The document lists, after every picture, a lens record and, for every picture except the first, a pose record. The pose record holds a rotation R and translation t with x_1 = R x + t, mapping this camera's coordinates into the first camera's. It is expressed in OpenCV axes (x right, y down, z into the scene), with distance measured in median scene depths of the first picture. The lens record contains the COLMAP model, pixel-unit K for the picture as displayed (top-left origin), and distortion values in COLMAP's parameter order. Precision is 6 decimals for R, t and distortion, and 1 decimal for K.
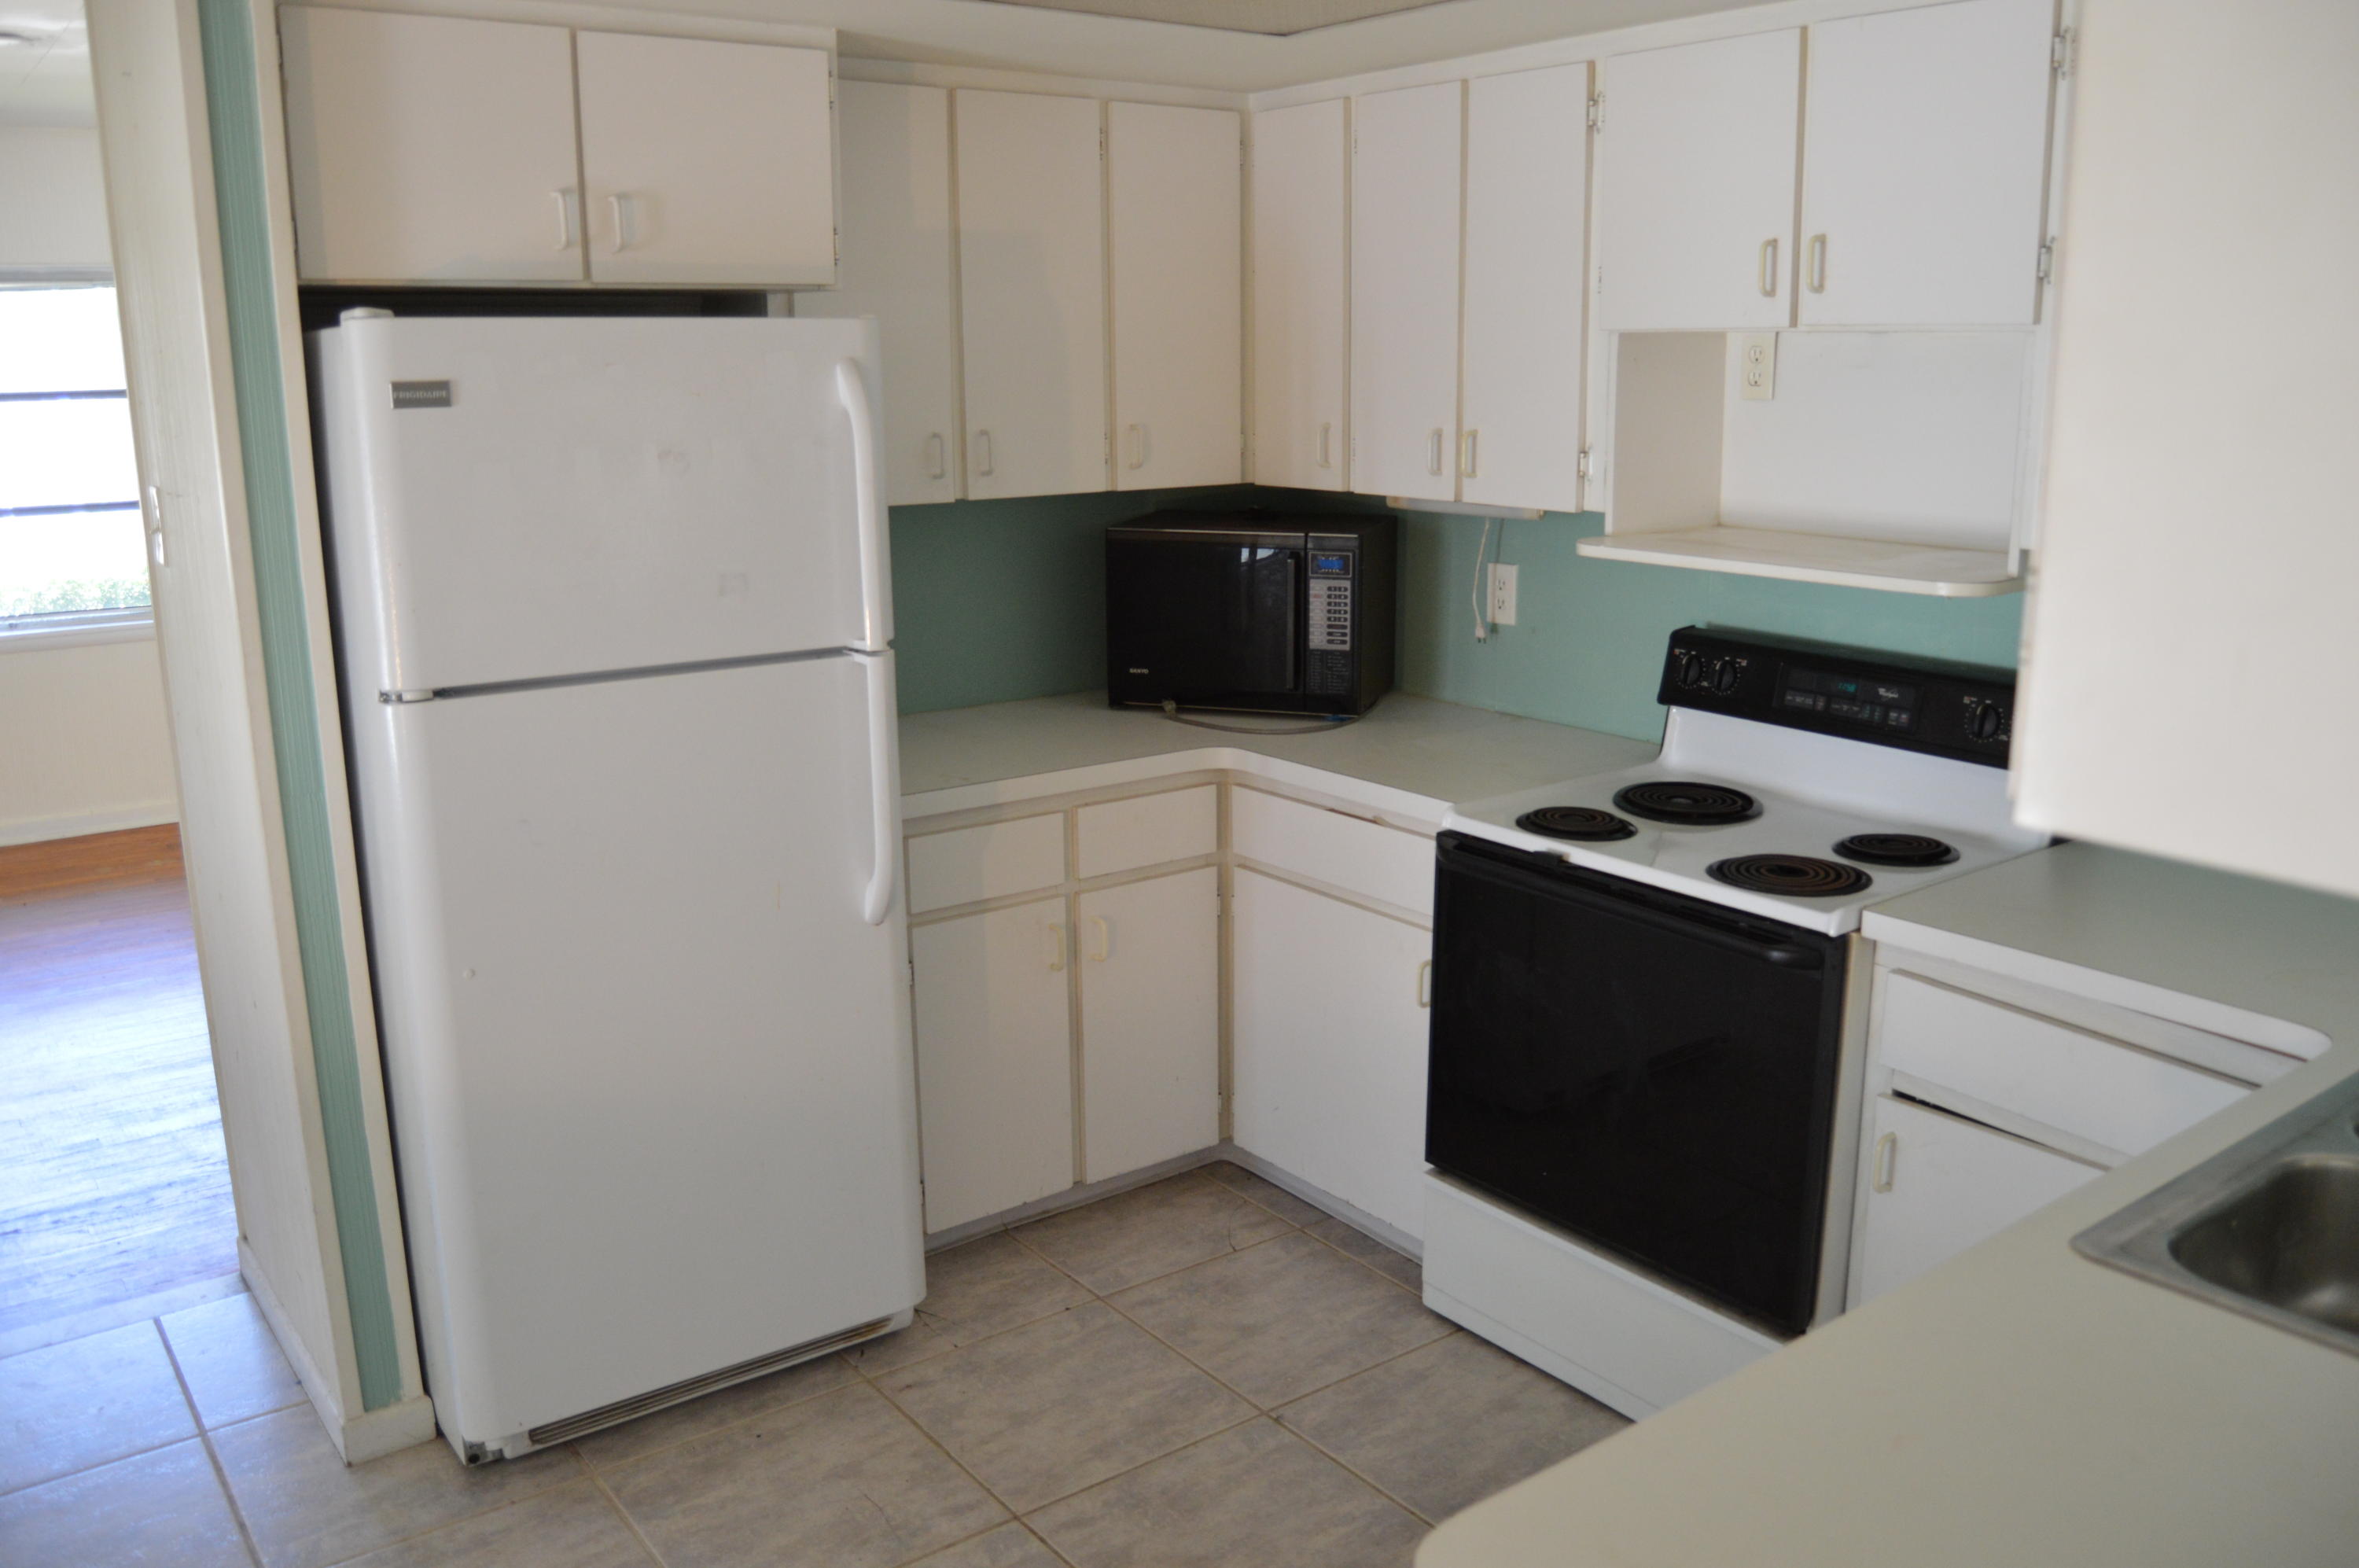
lens RADIAL K [[1865.8, 0, 1191.8], [0, 1865.8, 780.1], [0, 0, 1]] dist [-0.104980, 0.045569]
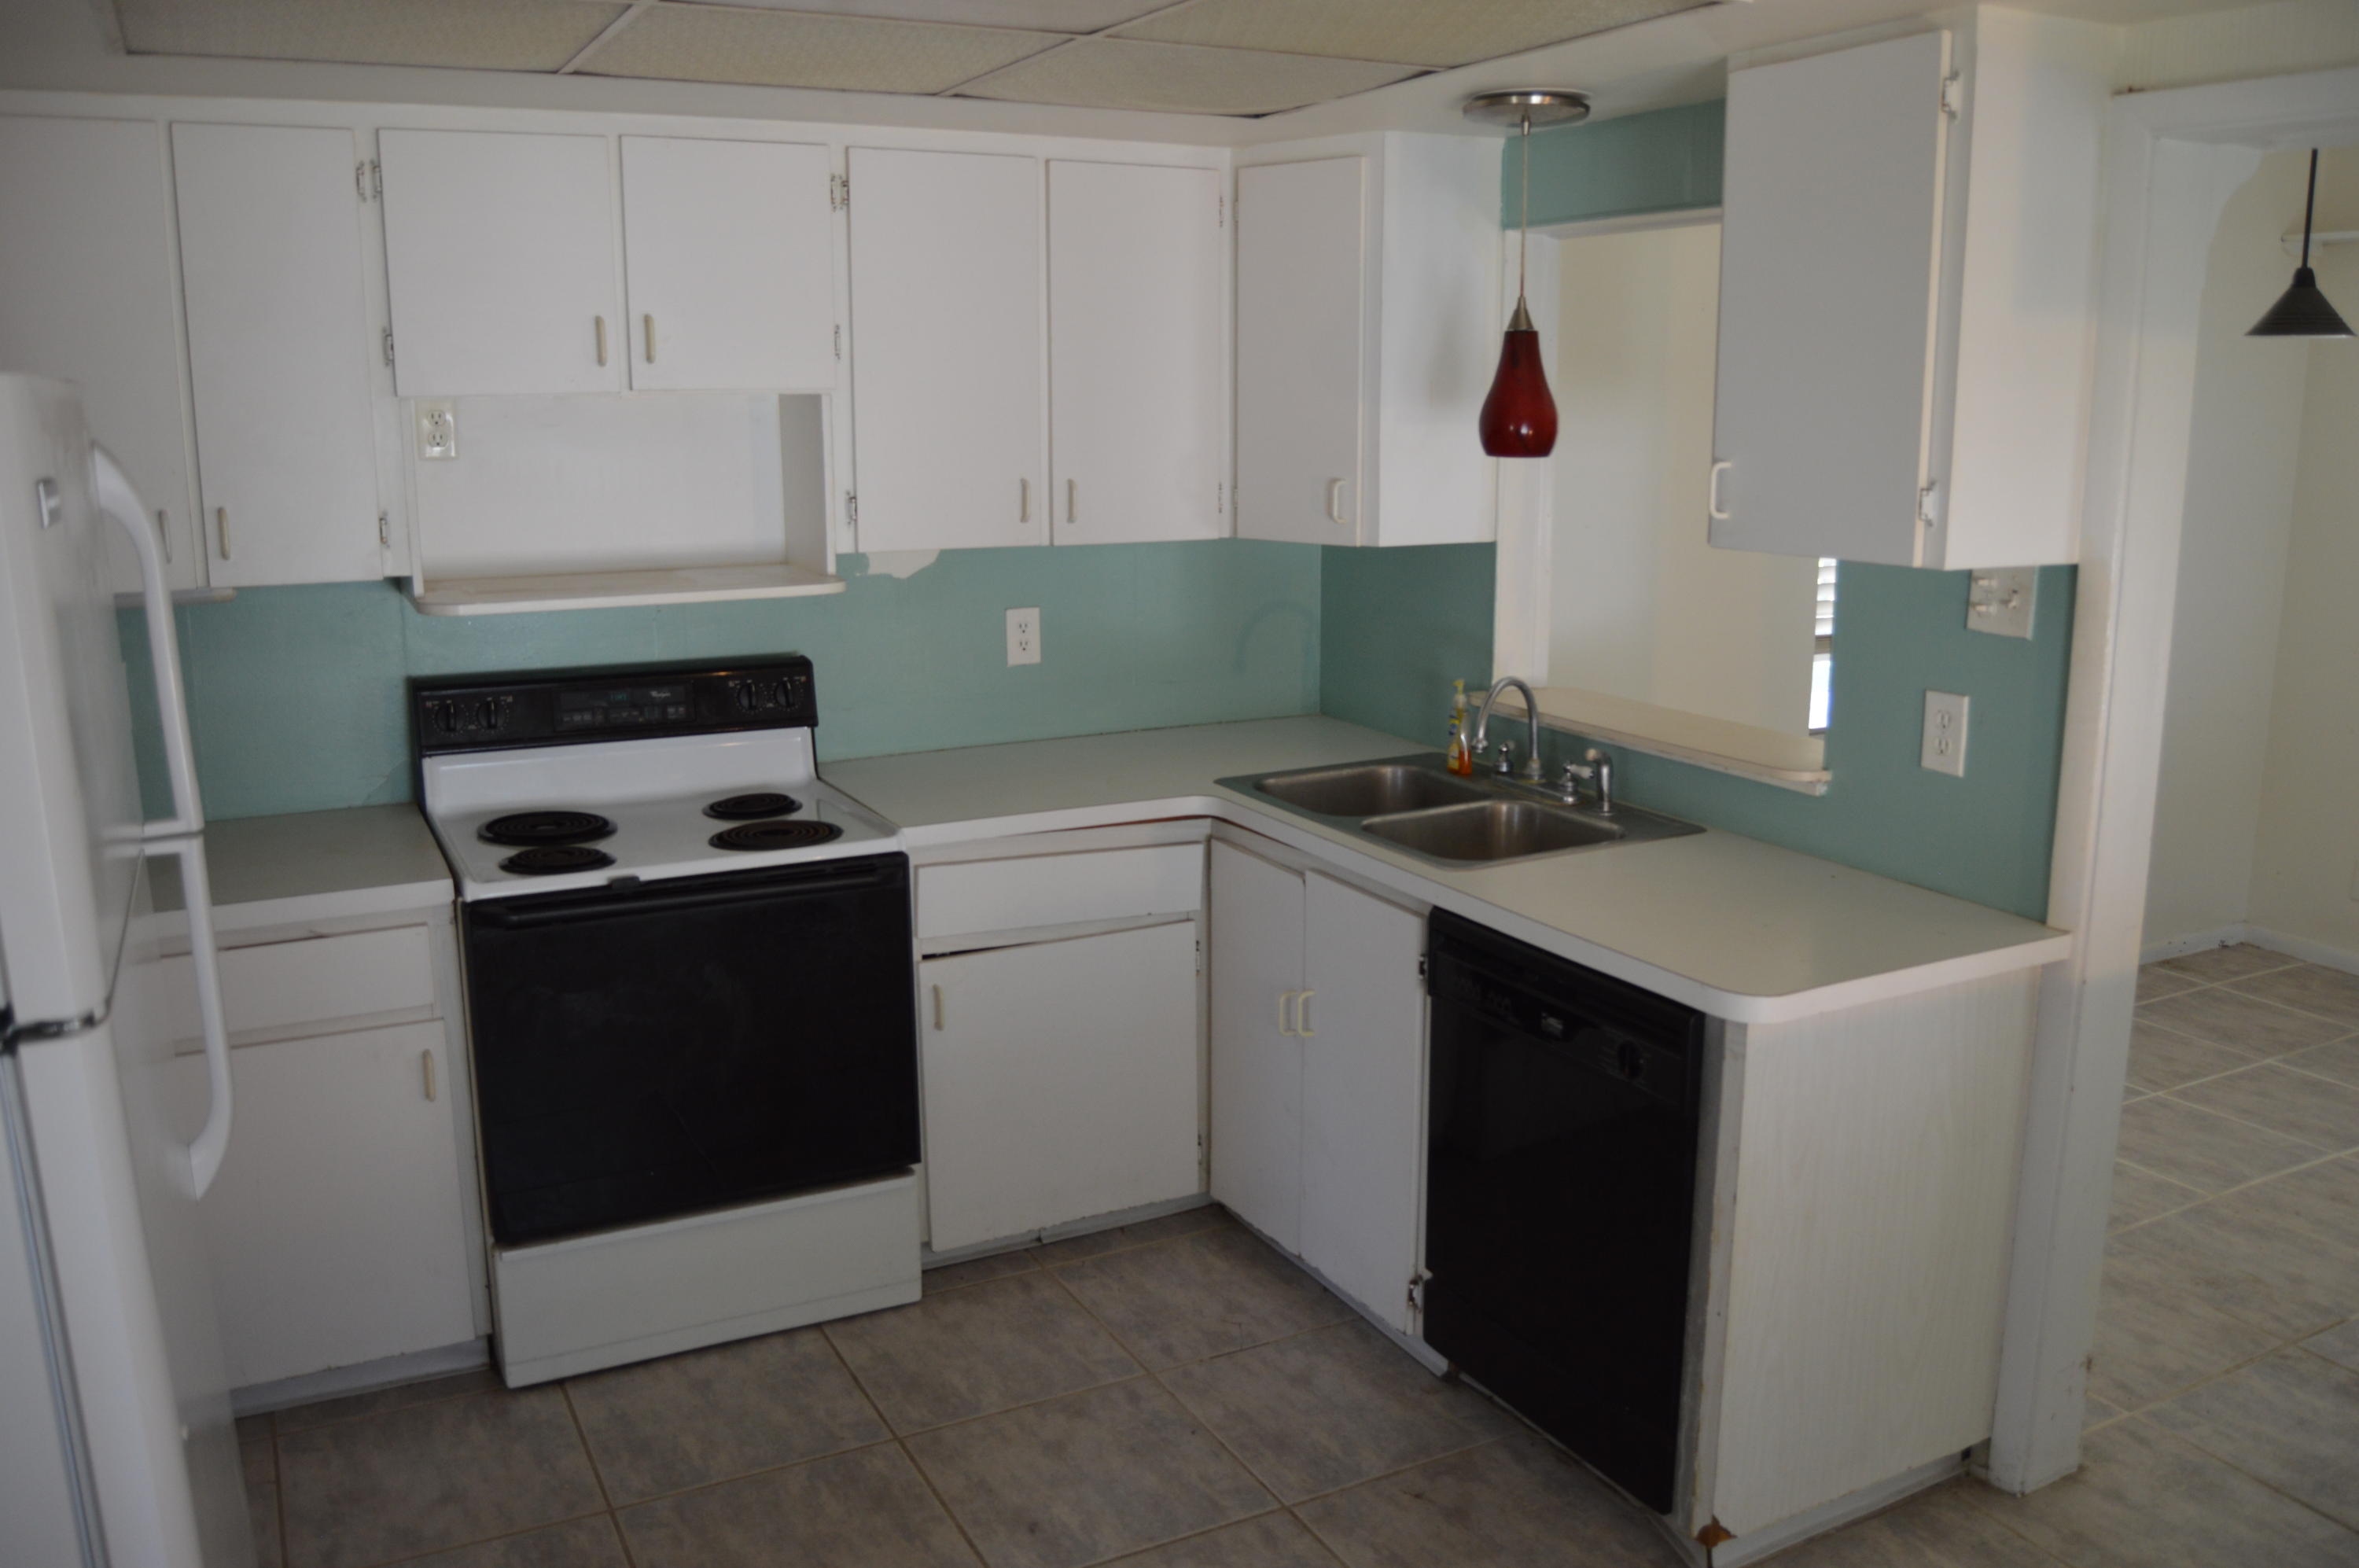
lens RADIAL K [[1865.8, 0, 1191.8], [0, 1865.8, 780.1], [0, 0, 1]] dist [-0.104980, 0.045569]
pose [[0.176272, -0.193619, 0.965111, -0.733246], [0.224953, 0.962441, 0.151997, -0.098445], [-0.958292, 0.190312, 0.213207, 0.421241]]
